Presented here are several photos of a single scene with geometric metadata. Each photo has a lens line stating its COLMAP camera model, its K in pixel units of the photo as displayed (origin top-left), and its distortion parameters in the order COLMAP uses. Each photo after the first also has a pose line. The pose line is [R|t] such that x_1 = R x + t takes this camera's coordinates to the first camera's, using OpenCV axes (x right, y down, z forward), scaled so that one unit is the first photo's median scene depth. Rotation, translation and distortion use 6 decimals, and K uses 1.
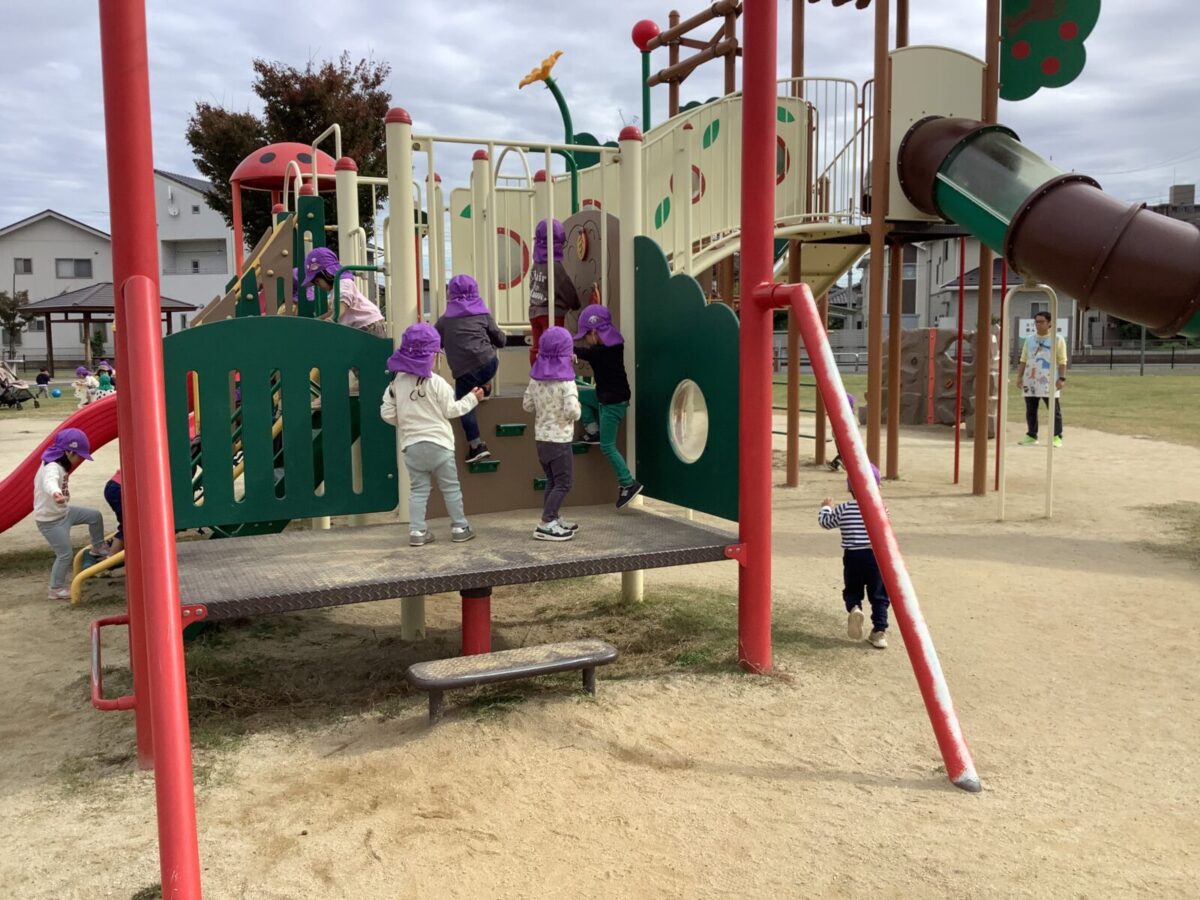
lens RADIAL K [[1091.1, 0, 598.6], [0, 1091.1, 456.0], [0, 0, 1]] dist [0.021603, -0.000970]
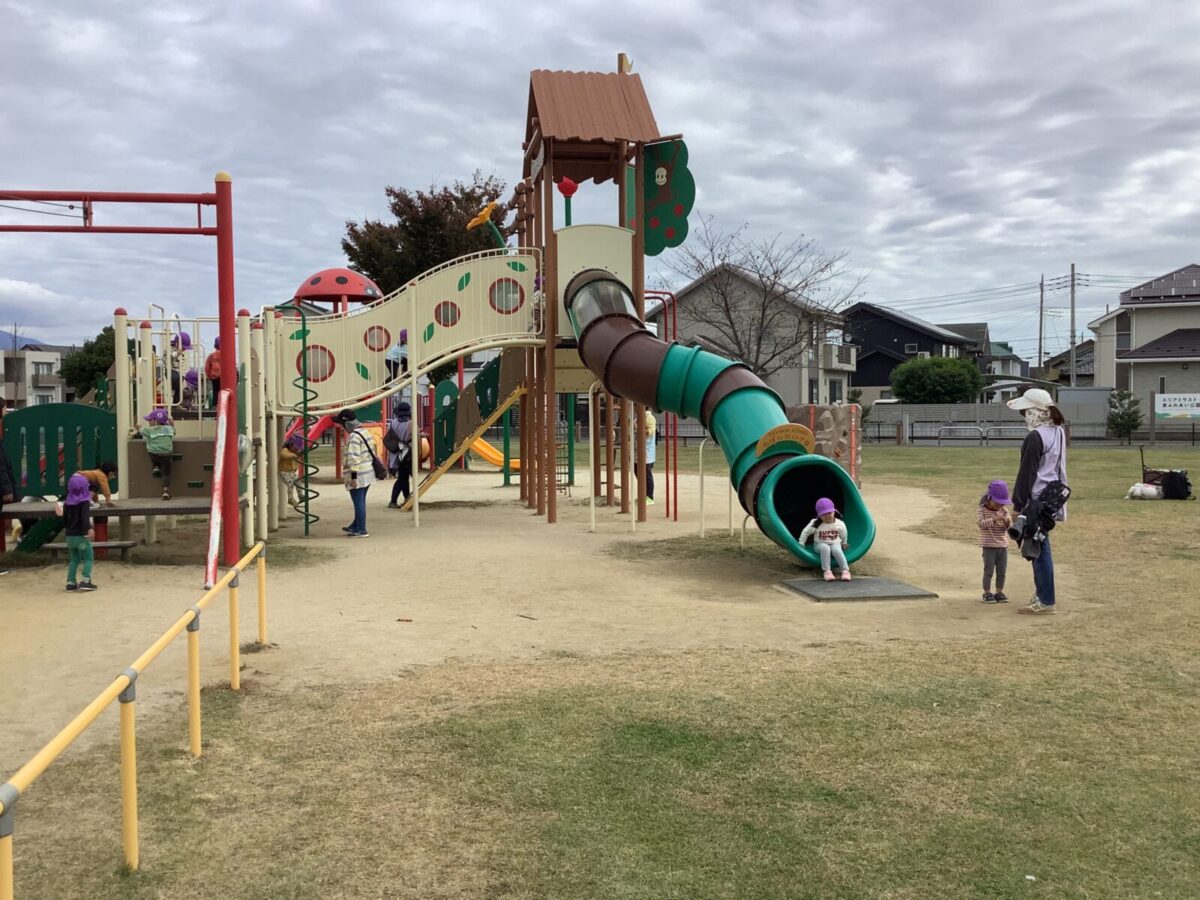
lens RADIAL K [[1179.2, 0, 602.0], [0, 1179.2, 447.0], [0, 0, 1]] dist [0.050120, 0.000000]
pose [[0.964703, 0.010804, -0.263119, 0.267000], [-0.030637, 0.996978, -0.071392, 0.016581], [0.261552, 0.076933, 0.962118, -0.188135]]
